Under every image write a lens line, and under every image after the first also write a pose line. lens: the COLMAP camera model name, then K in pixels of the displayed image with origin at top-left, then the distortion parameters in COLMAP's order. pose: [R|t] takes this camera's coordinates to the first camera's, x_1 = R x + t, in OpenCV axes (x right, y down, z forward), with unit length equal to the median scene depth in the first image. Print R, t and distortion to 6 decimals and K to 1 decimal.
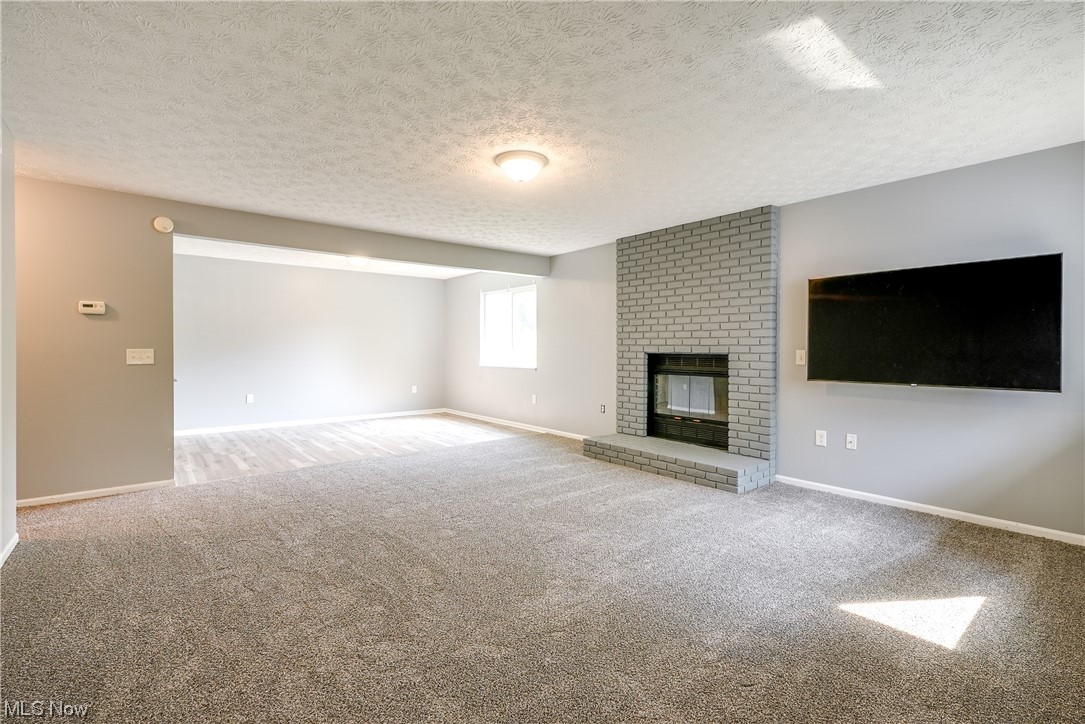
lens RADIAL K [[500.3, 0, 545.4], [0, 500.3, 348.9], [0, 0, 1]] dist [-0.010161, 0.001709]
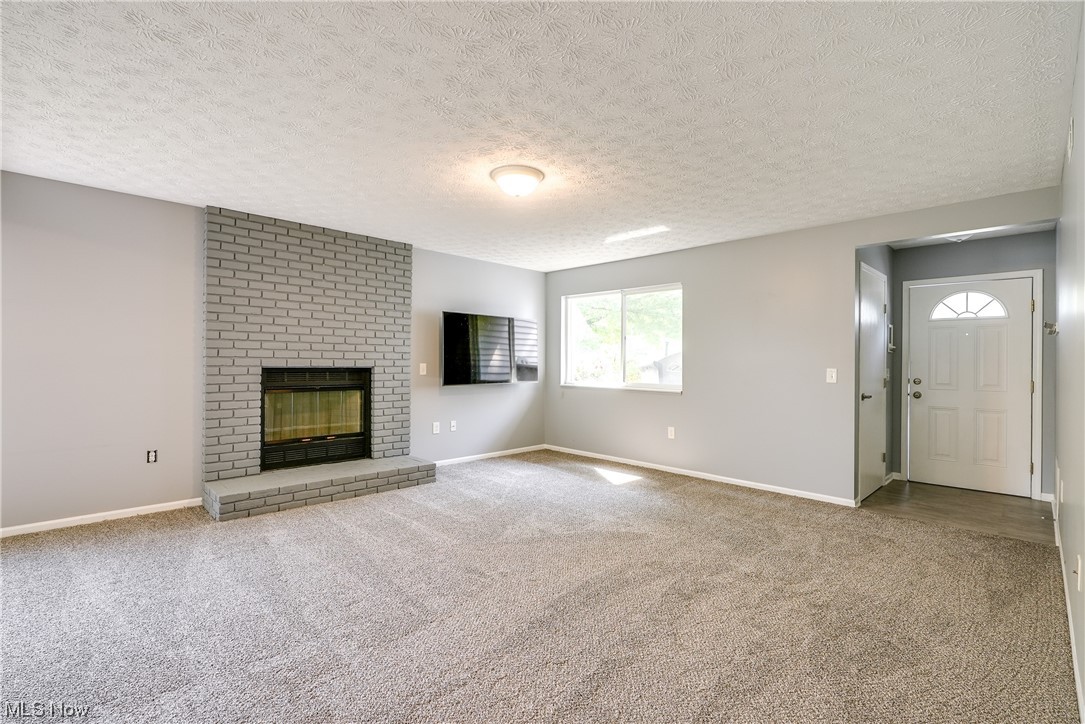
lens RADIAL K [[500.3, 0, 542.2], [0, 500.3, 356.7], [0, 0, 1]] dist [-0.010161, 0.001709]
pose [[-0.097570, 0.007304, 0.995202, -0.724423], [-0.005480, 0.999954, -0.007877, -0.006012], [-0.995214, -0.006223, -0.097525, 0.728088]]
